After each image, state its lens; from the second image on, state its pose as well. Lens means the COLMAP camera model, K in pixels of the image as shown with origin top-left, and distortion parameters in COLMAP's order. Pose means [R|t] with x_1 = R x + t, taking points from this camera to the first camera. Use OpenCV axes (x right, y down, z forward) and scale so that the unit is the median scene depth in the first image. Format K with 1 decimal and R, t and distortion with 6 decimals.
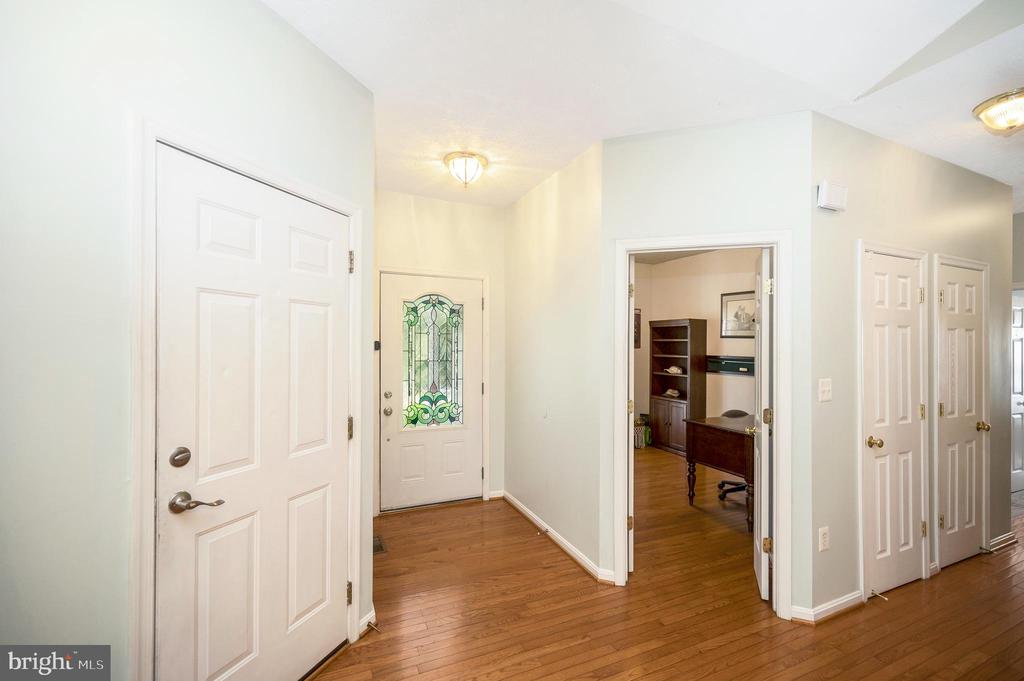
lens RADIAL K [[437.8, 0, 516.3], [0, 437.8, 321.7], [0, 0, 1]] dist [-0.001679, 0.000164]
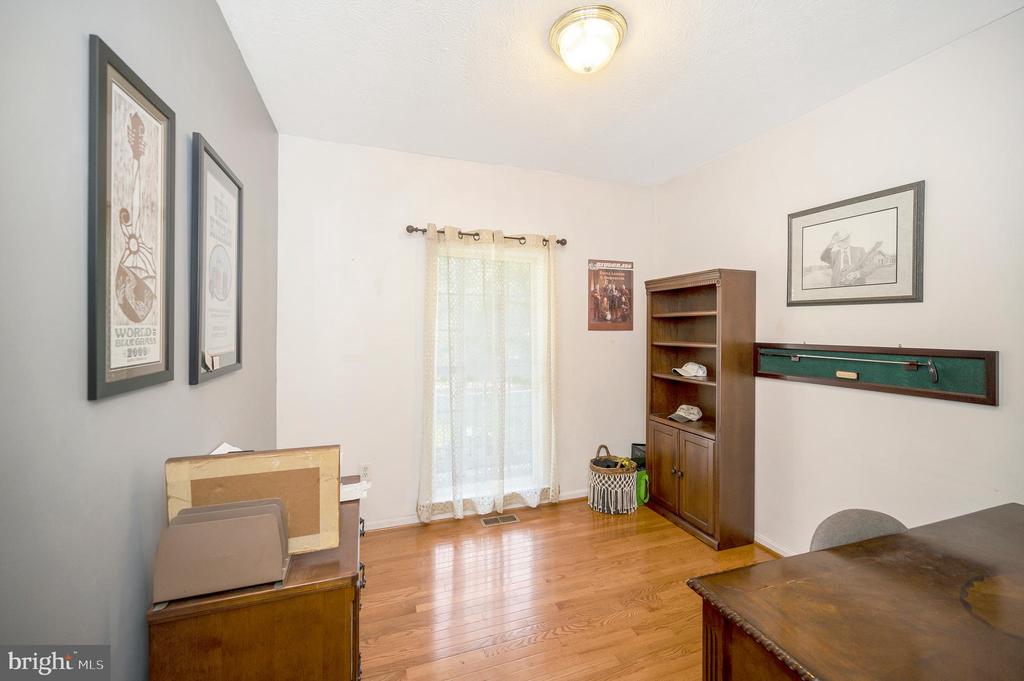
lens RADIAL K [[437.8, 0, 516.3], [0, 437.8, 321.7], [0, 0, 1]] dist [-0.001679, 0.000164]
pose [[0.998323, -0.010145, -0.056997, 0.186164], [0.011975, 0.999421, 0.031863, 0.033236], [0.056641, -0.032492, 0.997866, 0.476226]]
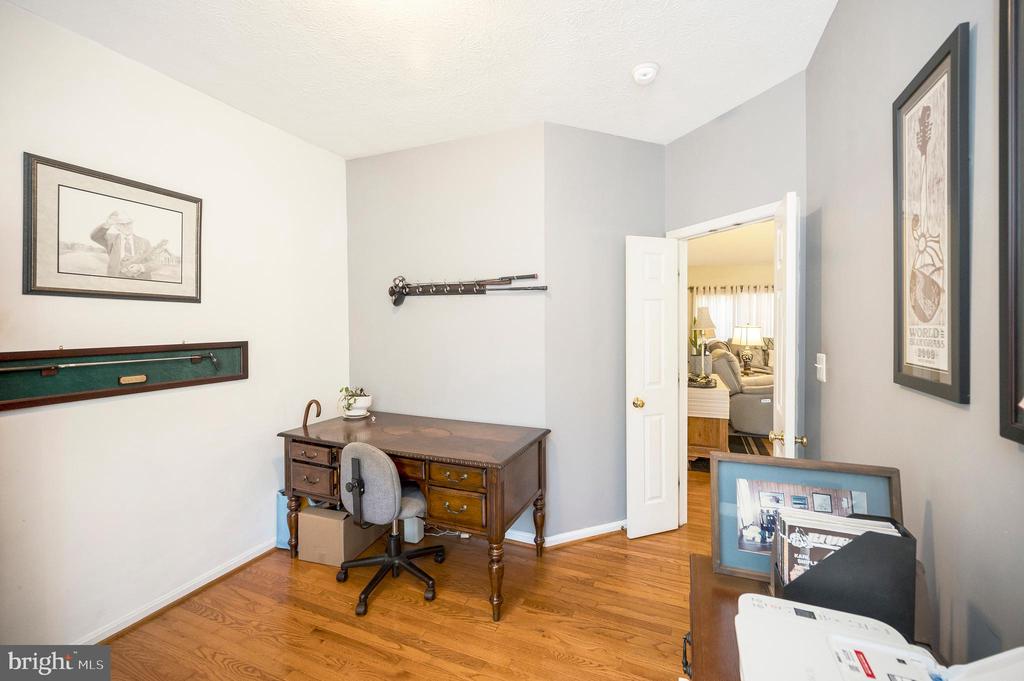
lens RADIAL K [[437.8, 0, 516.3], [0, 437.8, 321.7], [0, 0, 1]] dist [-0.001679, 0.000164]
pose [[-0.733875, -0.009784, 0.679214, -0.000340], [-0.036465, 0.999022, -0.025008, 0.049113], [-0.678305, -0.043120, -0.733514, 0.936150]]
